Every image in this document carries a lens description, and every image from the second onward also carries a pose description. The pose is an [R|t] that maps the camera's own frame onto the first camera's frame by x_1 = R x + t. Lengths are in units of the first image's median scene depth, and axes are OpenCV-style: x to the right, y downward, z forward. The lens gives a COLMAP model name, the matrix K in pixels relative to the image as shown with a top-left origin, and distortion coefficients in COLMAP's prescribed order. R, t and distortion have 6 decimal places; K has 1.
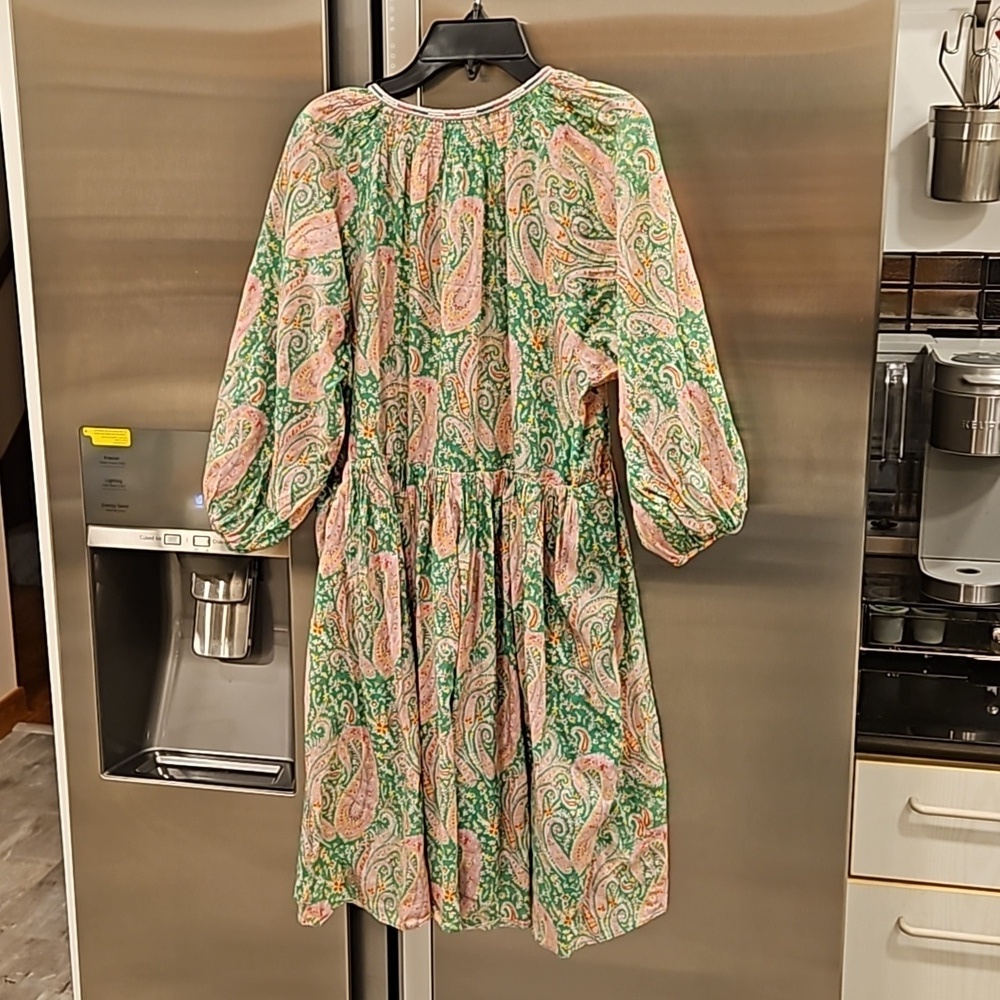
lens RADIAL K [[1392.6, 0, 478.6], [0, 1392.6, 501.0], [0, 0, 1]] dist [0.103801, -0.241358]
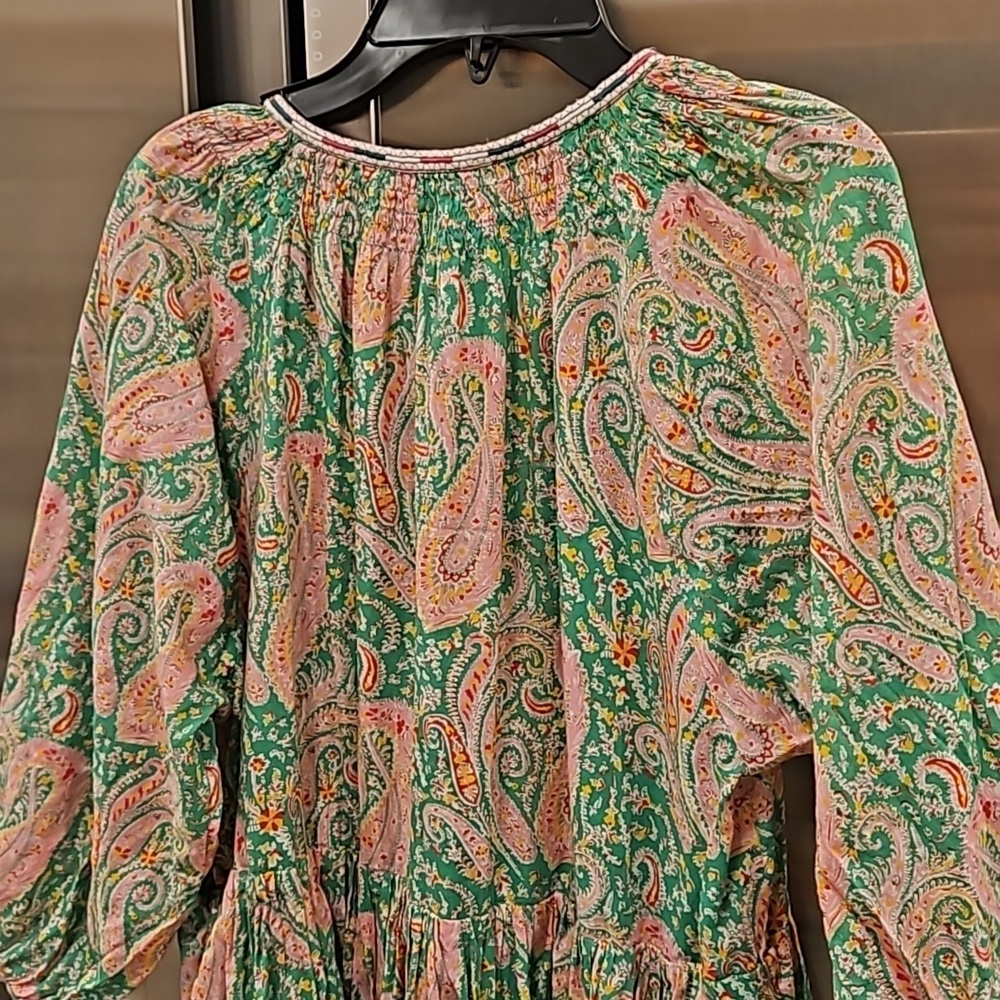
lens RADIAL K [[1392.6, 0, 478.6], [0, 1392.6, 501.0], [0, 0, 1]] dist [0.103801, -0.241358]
pose [[0.996716, 0.002341, -0.080945, 0.031376], [-0.002336, 0.999997, 0.000156, -0.162285], [0.080946, 0.000034, 0.996719, 0.538916]]
